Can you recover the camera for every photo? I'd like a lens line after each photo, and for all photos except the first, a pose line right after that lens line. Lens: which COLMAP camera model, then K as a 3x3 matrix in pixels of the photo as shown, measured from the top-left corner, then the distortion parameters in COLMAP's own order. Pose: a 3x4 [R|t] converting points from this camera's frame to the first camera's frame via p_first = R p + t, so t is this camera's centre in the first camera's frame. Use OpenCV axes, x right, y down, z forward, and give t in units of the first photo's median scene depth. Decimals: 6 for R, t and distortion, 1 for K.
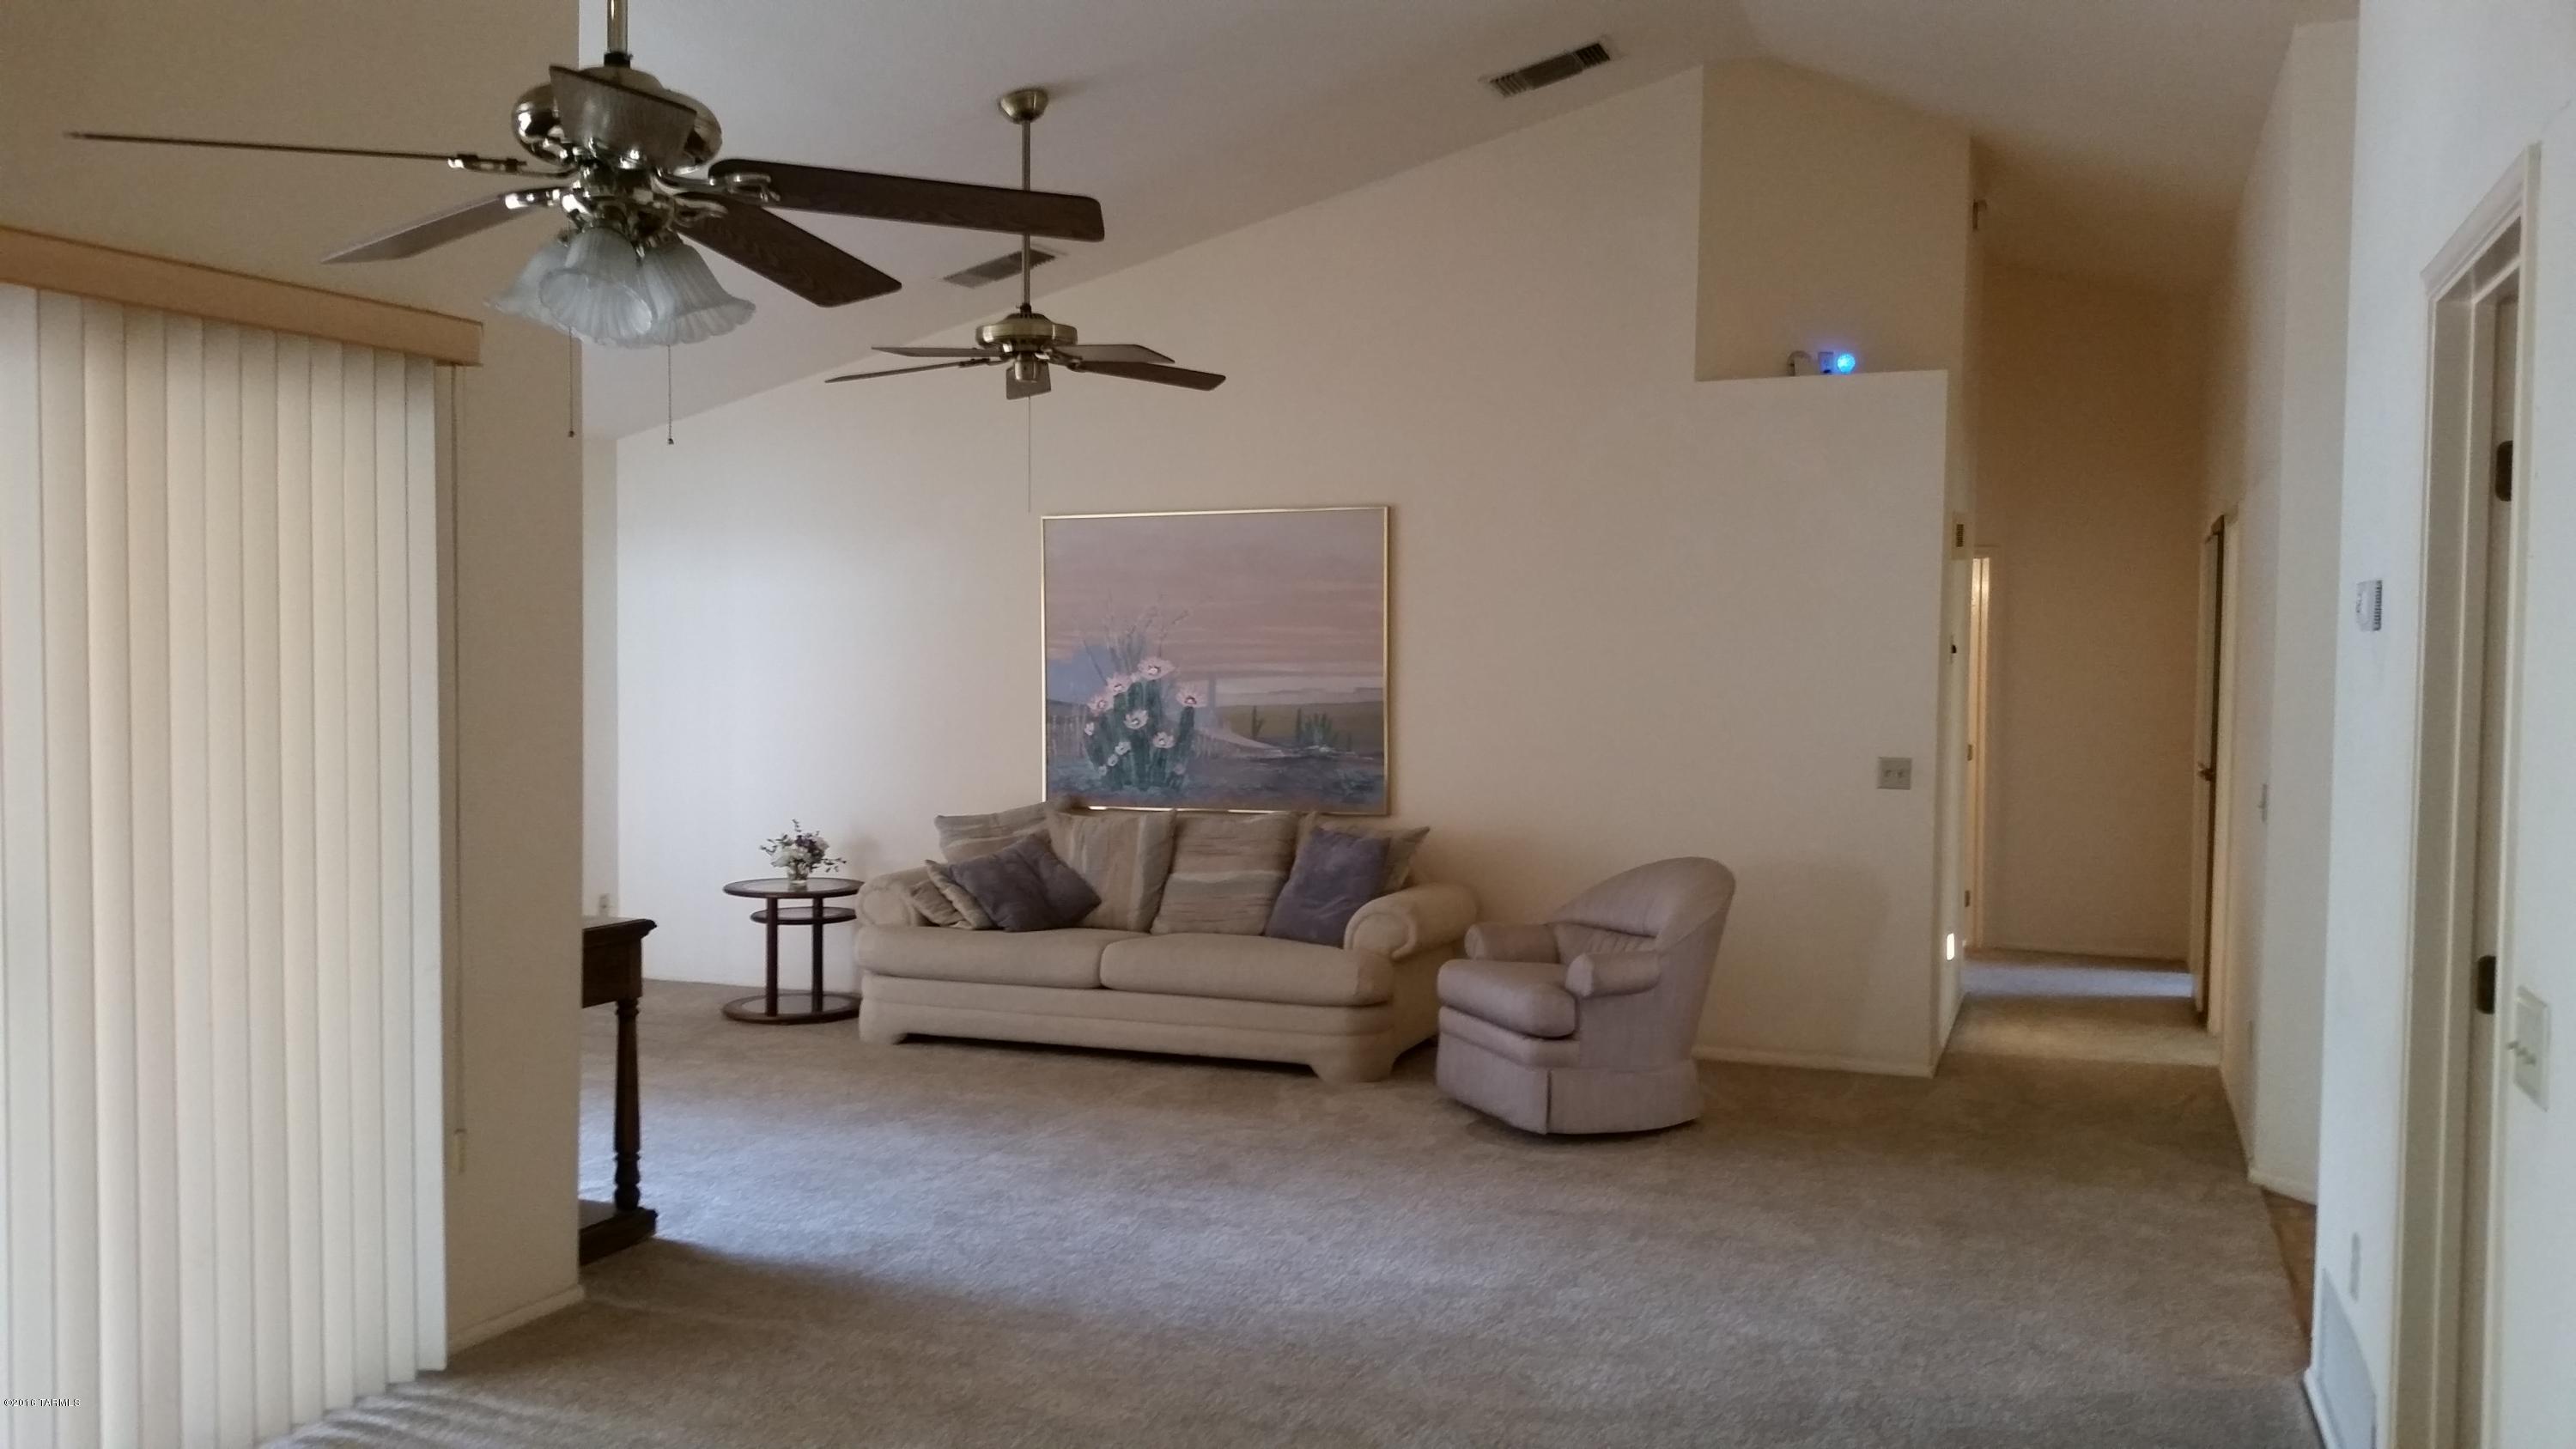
lens RADIAL K [[2092.6, 0, 1256.7], [0, 2092.6, 730.8], [0, 0, 1]] dist [0.175640, -0.435341]
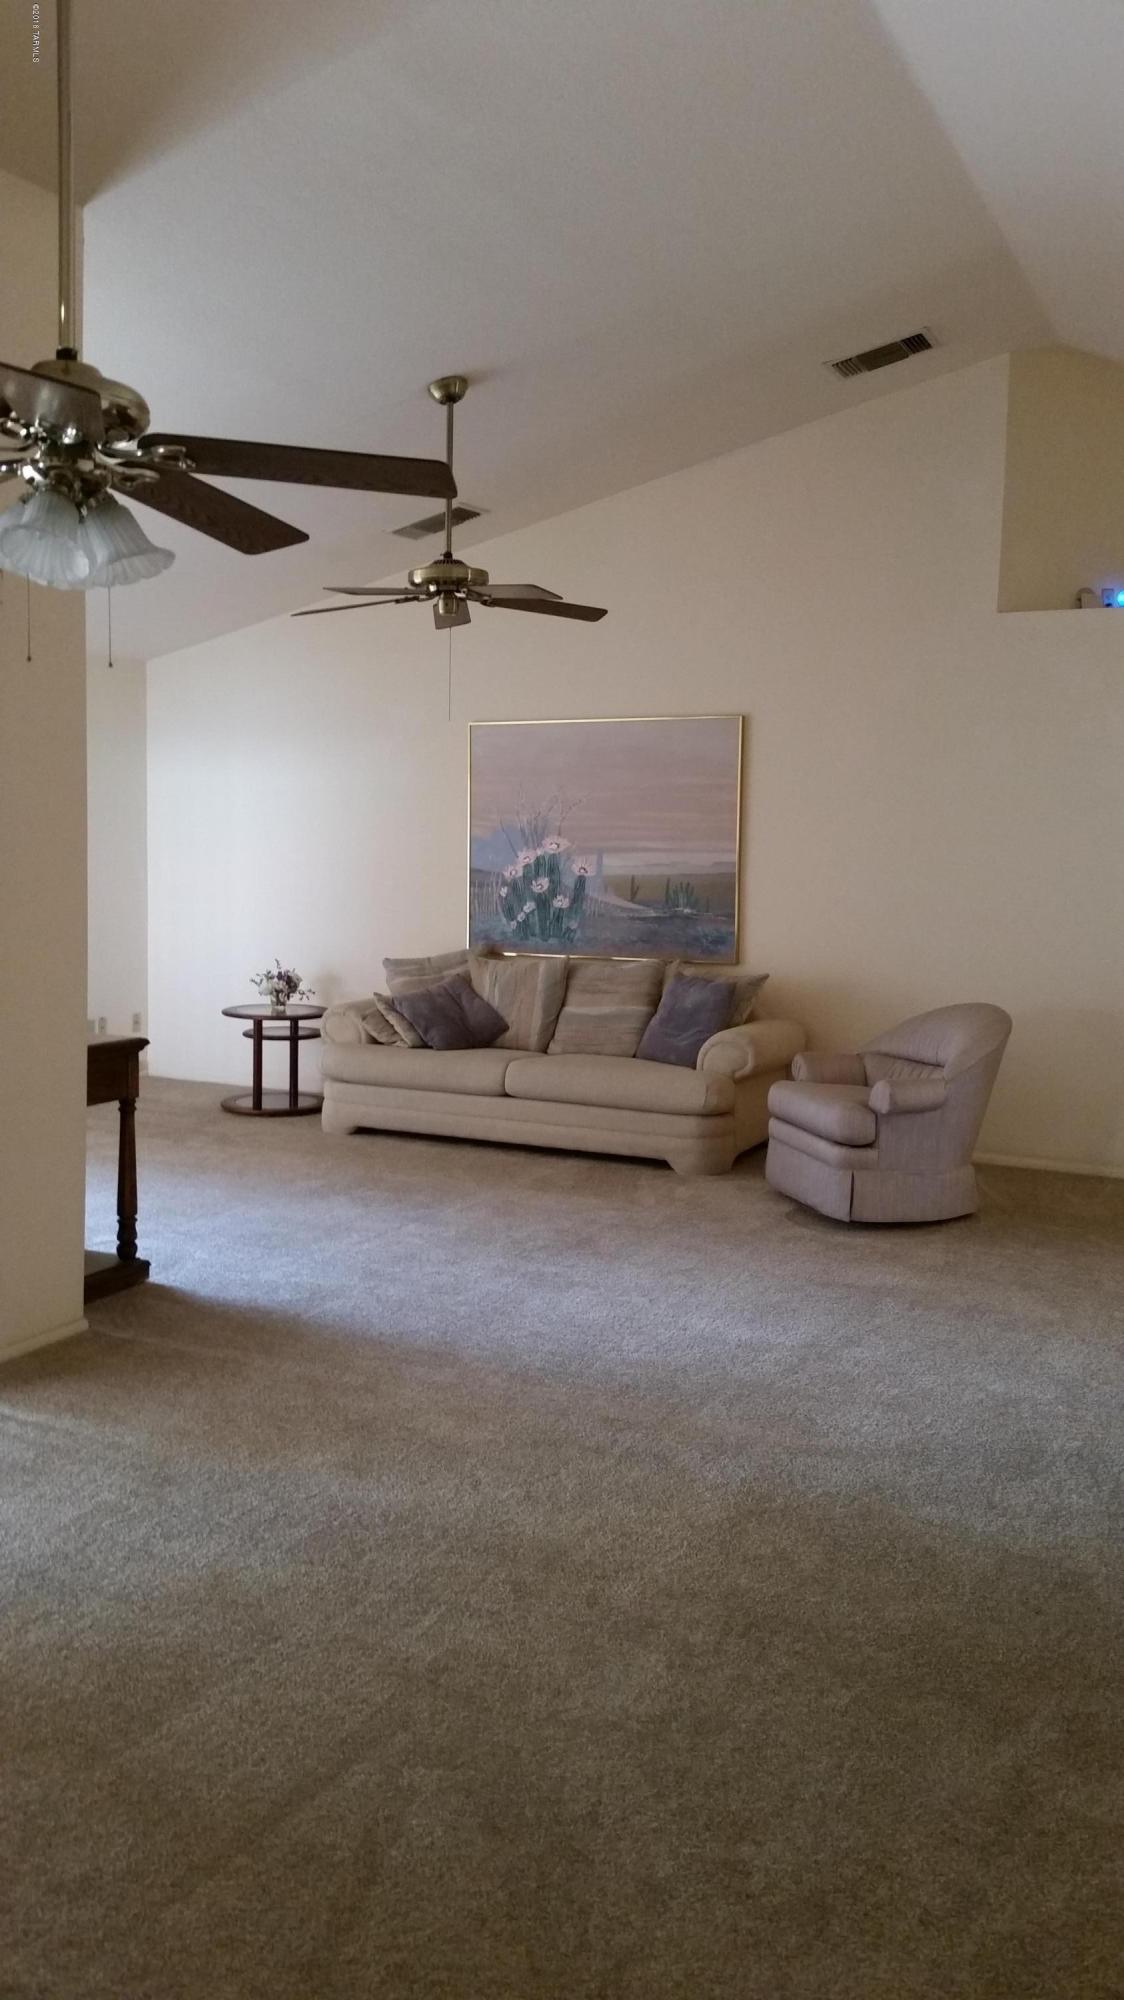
lens RADIAL K [[1624.4, 0, 543.0], [0, 1624.4, 972.1], [0, 0, 1]] dist [0.175640, -0.435341]
pose [[0.996850, 0.016450, -0.077589, 0.022945], [-0.012443, 0.998578, 0.051843, -0.004067], [0.078331, -0.050715, 0.995637, 0.019457]]
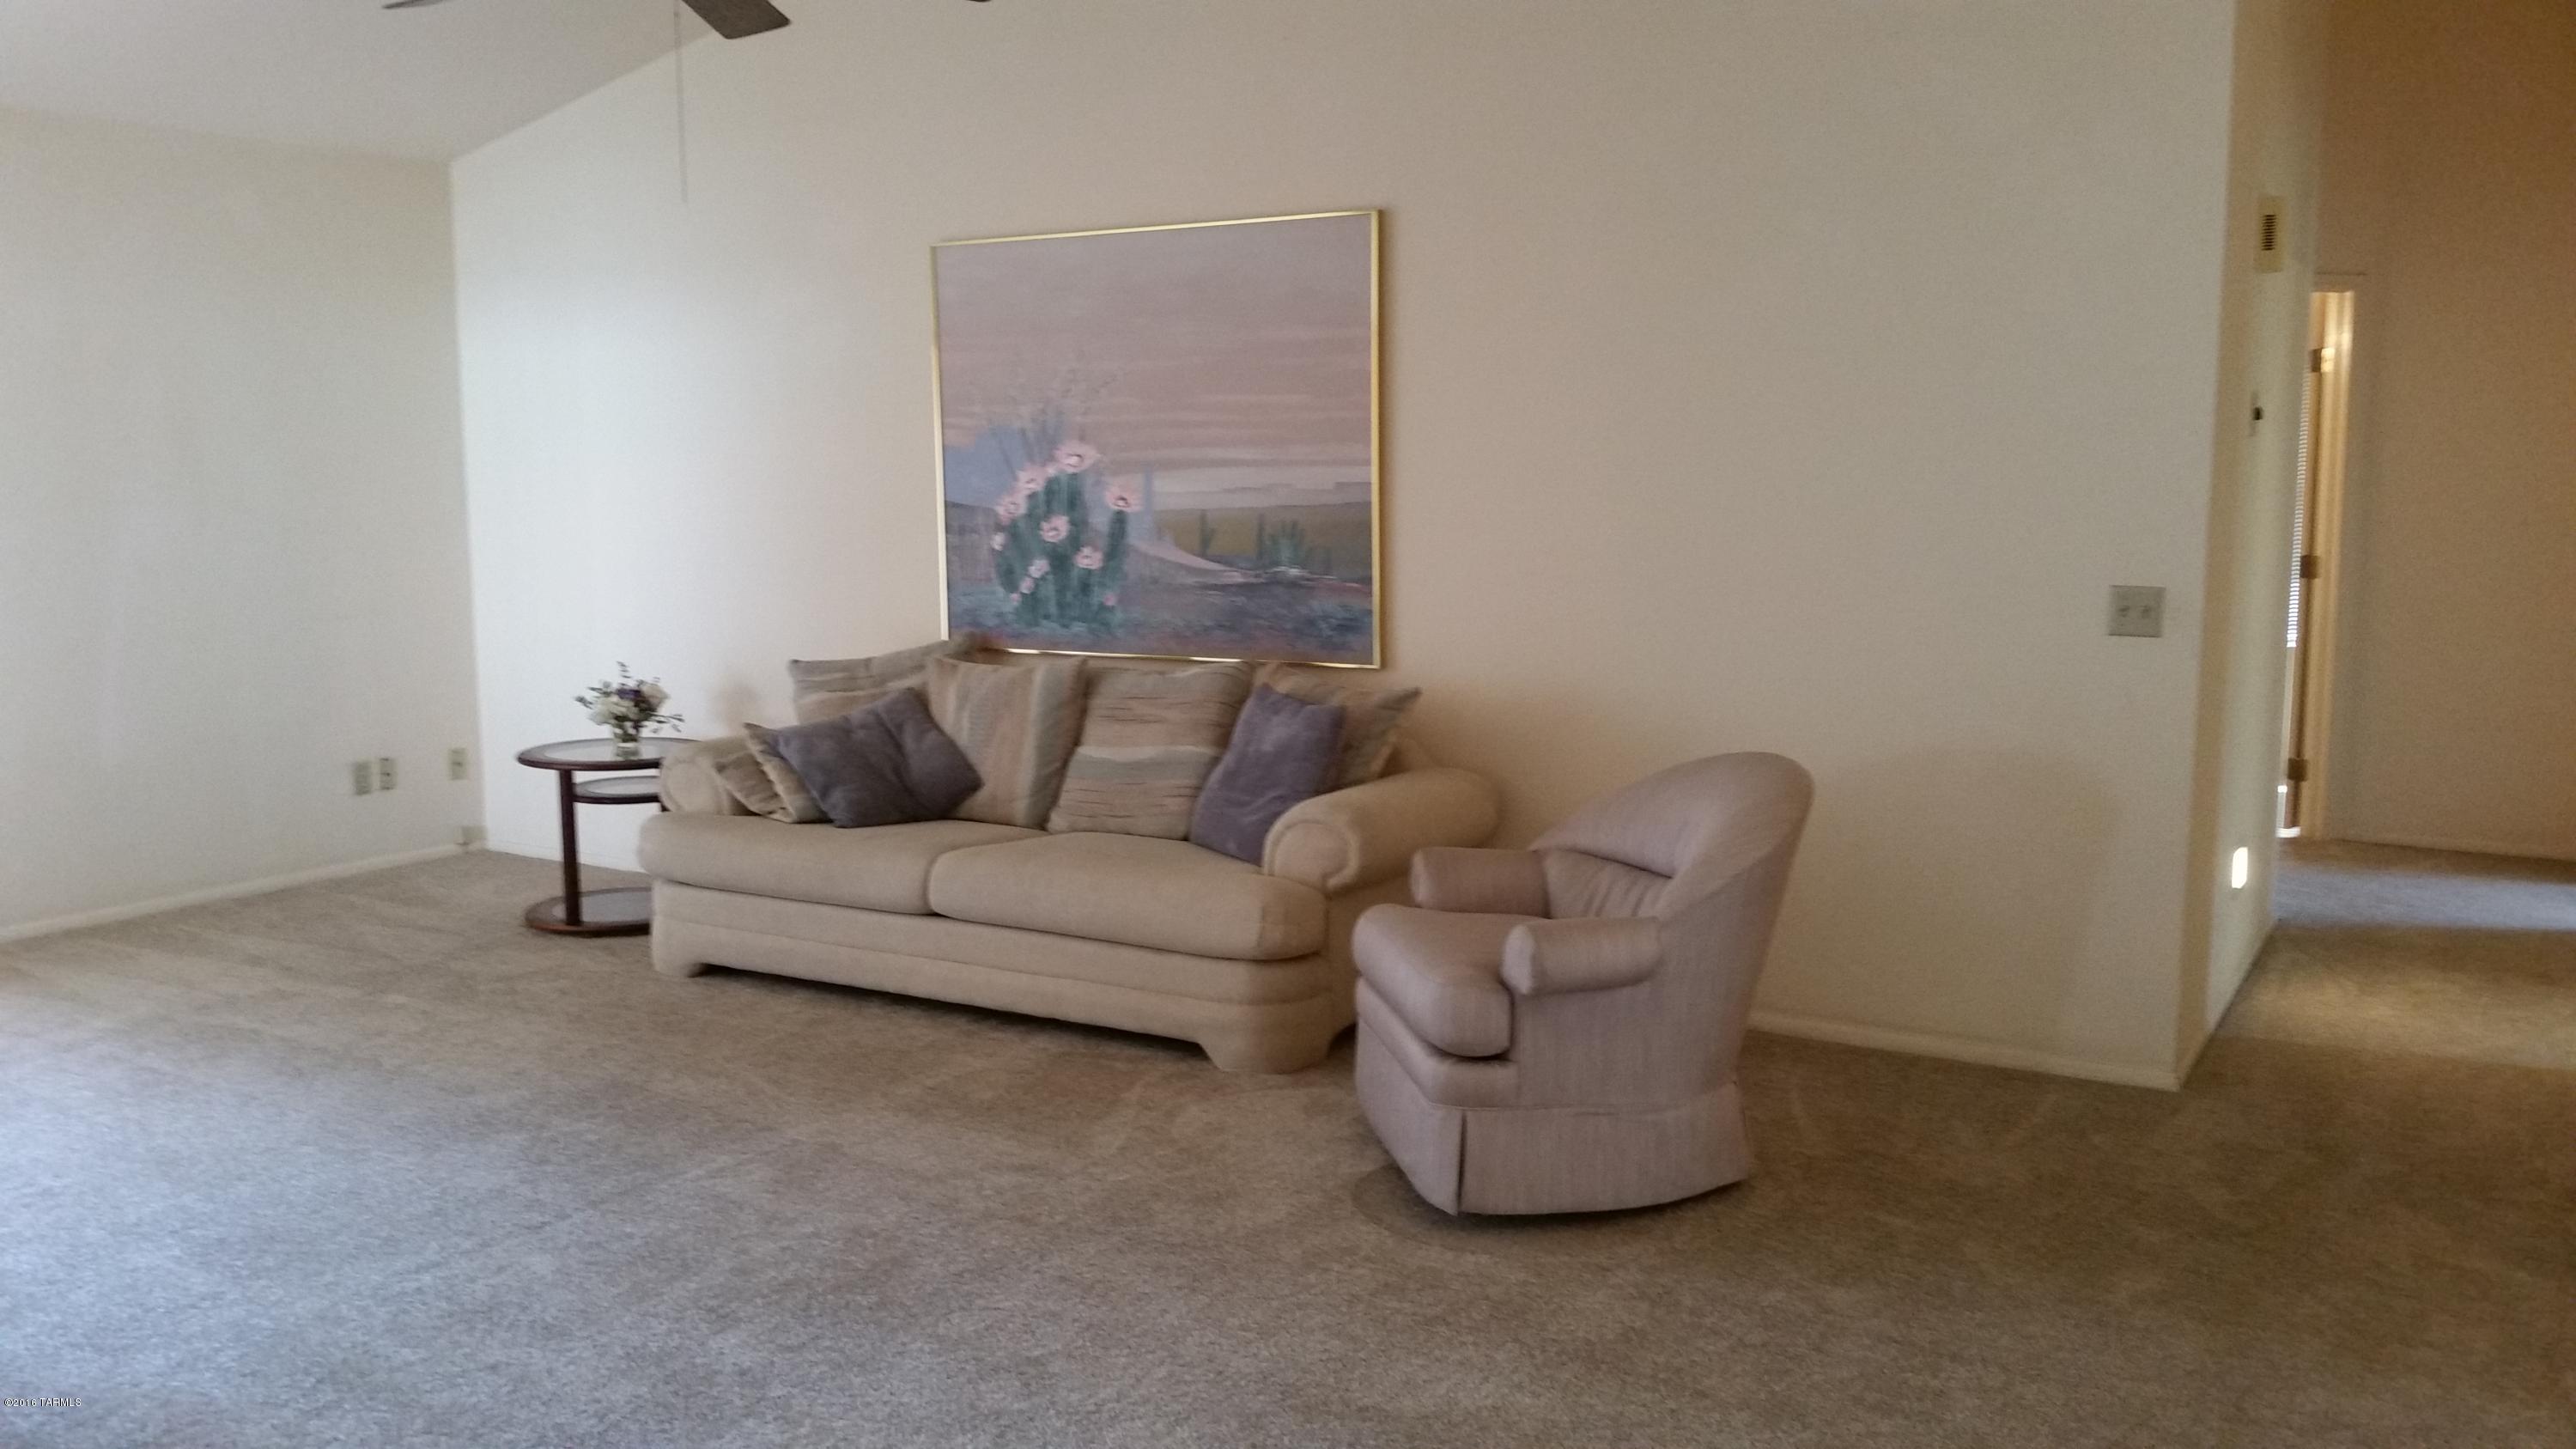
lens RADIAL K [[2092.6, 0, 1256.7], [0, 2092.6, 730.8], [0, 0, 1]] dist [0.175640, -0.435341]
pose [[0.985757, 0.012727, -0.167696, 0.142633], [0.003438, 0.995399, 0.095752, -0.005575], [0.168144, -0.094964, 0.981178, 0.317905]]
